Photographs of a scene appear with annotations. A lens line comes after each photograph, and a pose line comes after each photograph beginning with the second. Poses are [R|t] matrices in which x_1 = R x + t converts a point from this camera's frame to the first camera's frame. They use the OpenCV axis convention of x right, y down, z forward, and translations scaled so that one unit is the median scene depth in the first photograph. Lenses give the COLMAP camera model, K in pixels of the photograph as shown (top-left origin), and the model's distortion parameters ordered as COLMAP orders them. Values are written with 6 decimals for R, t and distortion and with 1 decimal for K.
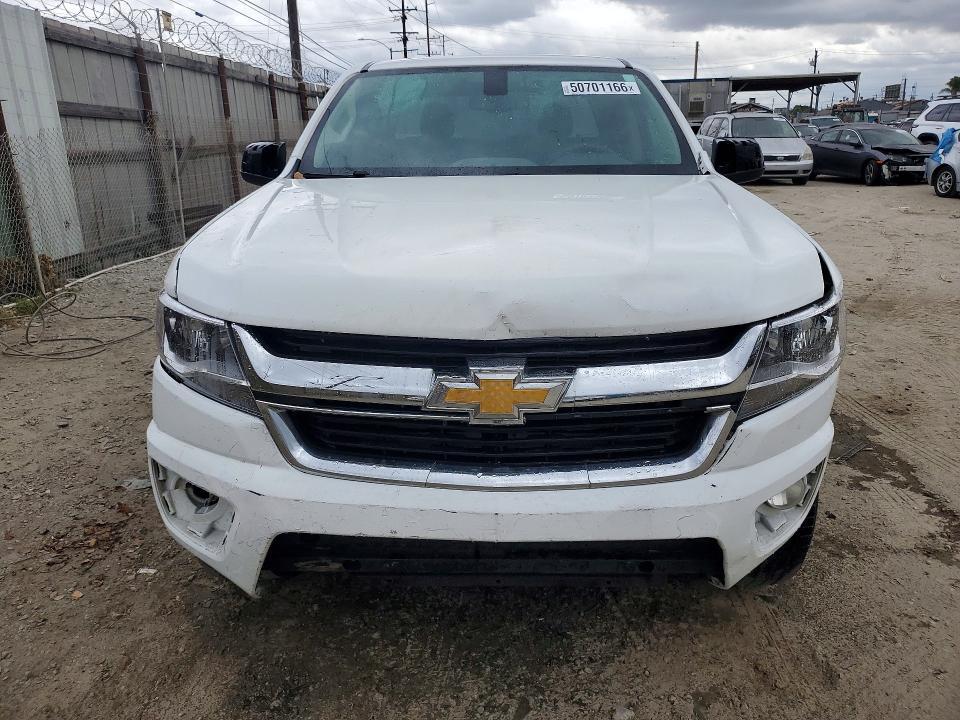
lens RADIAL K [[725.5, 0, 483.4], [0, 725.5, 347.3], [0, 0, 1]] dist [0.014365, 0.012016]
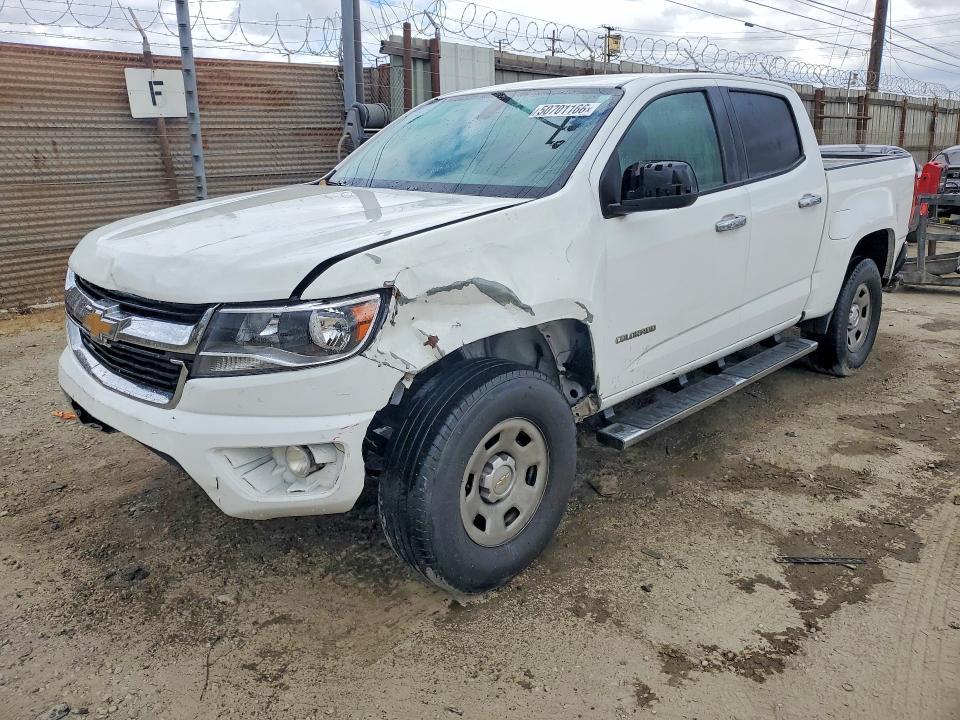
lens RADIAL K [[725.5, 0, 483.4], [0, 725.5, 347.3], [0, 0, 1]] dist [0.014365, 0.012016]
pose [[0.745022, 0.191503, -0.638960, 0.760395], [-0.196441, 0.978412, 0.064192, -0.067339], [0.637459, 0.077694, 0.766557, 0.151824]]
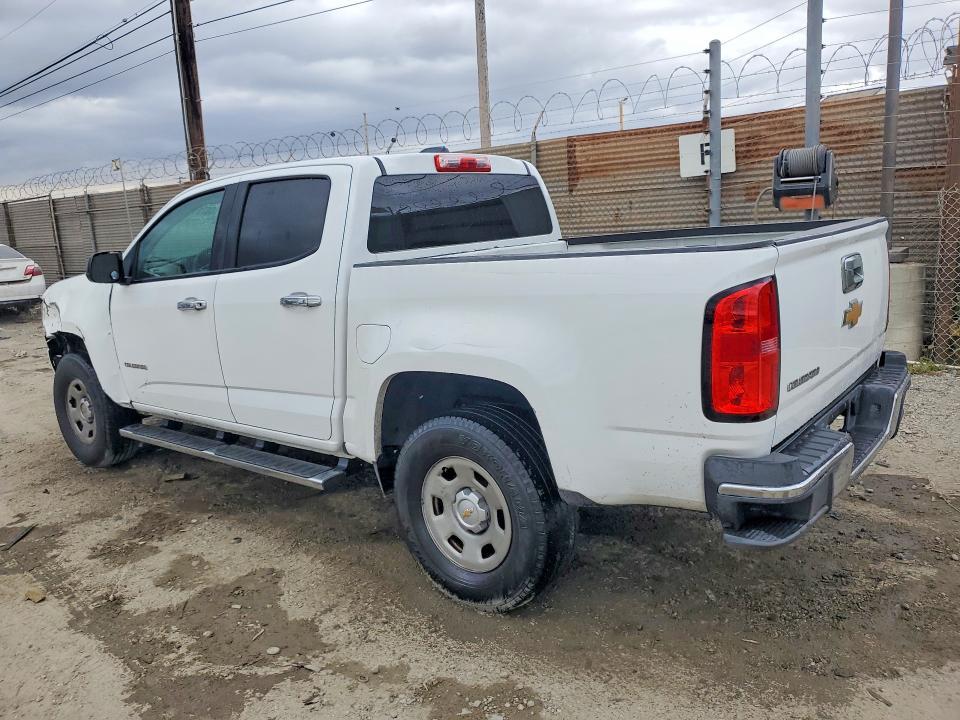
lens RADIAL K [[726.5, 0, 465.1], [0, 726.5, 361.6], [0, 0, 1]] dist [0.020170, -0.007713]
pose [[-0.573084, 0.215322, -0.790703, 1.043032], [-0.172323, 0.911628, 0.373148, -0.714079], [0.801174, 0.350102, -0.485334, 2.234947]]
